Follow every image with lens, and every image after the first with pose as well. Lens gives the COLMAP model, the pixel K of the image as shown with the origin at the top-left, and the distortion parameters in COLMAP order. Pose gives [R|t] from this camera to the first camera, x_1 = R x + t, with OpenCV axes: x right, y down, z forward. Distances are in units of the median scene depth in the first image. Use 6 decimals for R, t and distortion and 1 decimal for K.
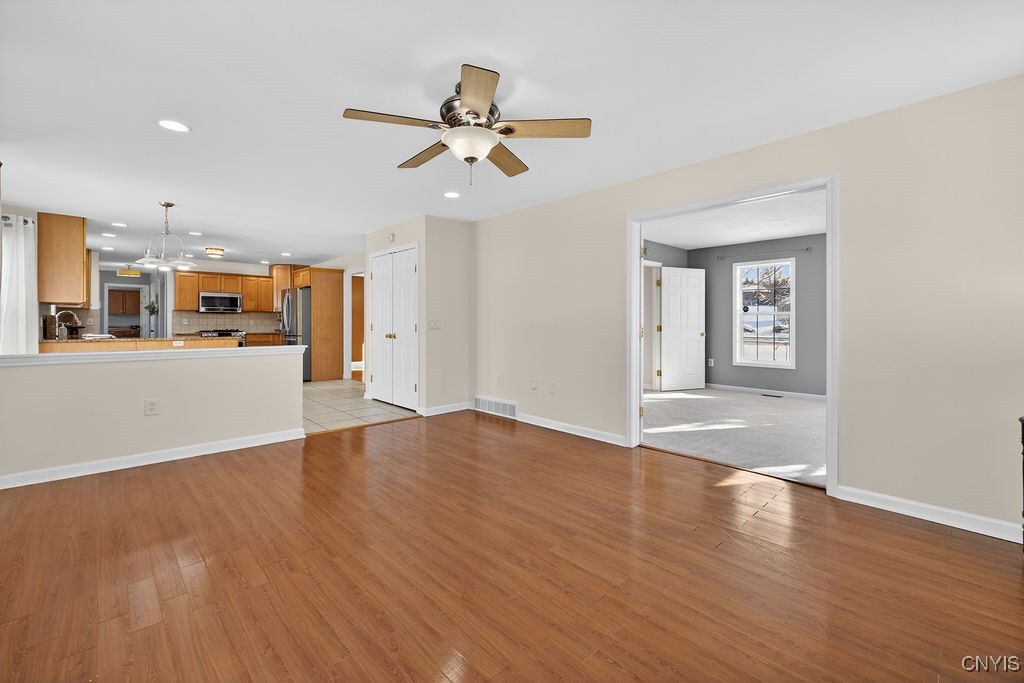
lens RADIAL K [[433.5, 0, 510.2], [0, 433.5, 327.4], [0, 0, 1]] dist [0.000534, 0.000133]
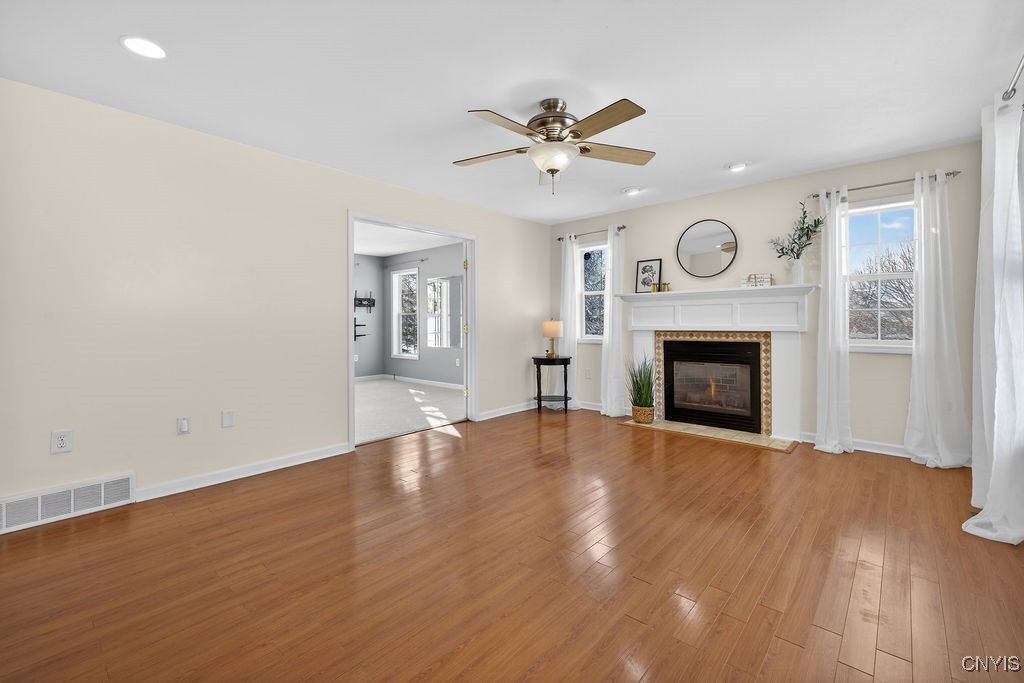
lens RADIAL K [[436.1, 0, 513.0], [0, 436.1, 319.2], [0, 0, 1]] dist [0.001148, 0.000641]
pose [[-0.082174, 0.001843, 0.996616, -0.569058], [0.017081, 0.999854, -0.000441, -0.005611], [-0.996472, 0.016987, -0.082193, 0.573907]]
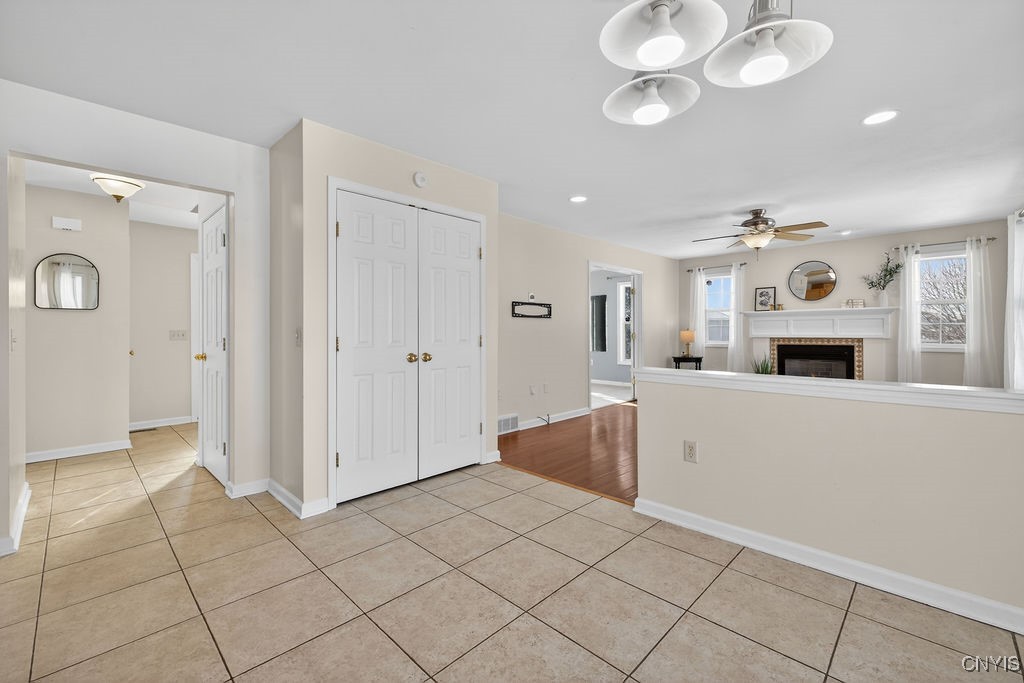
lens RADIAL K [[433.5, 0, 510.2], [0, 433.5, 327.4], [0, 0, 1]] dist [0.000534, 0.000133]
pose [[-0.033138, 0.001531, 0.999450, -0.974152], [0.015957, 0.999872, -0.001003, -0.019378], [-0.999323, 0.015915, -0.033158, 1.053960]]
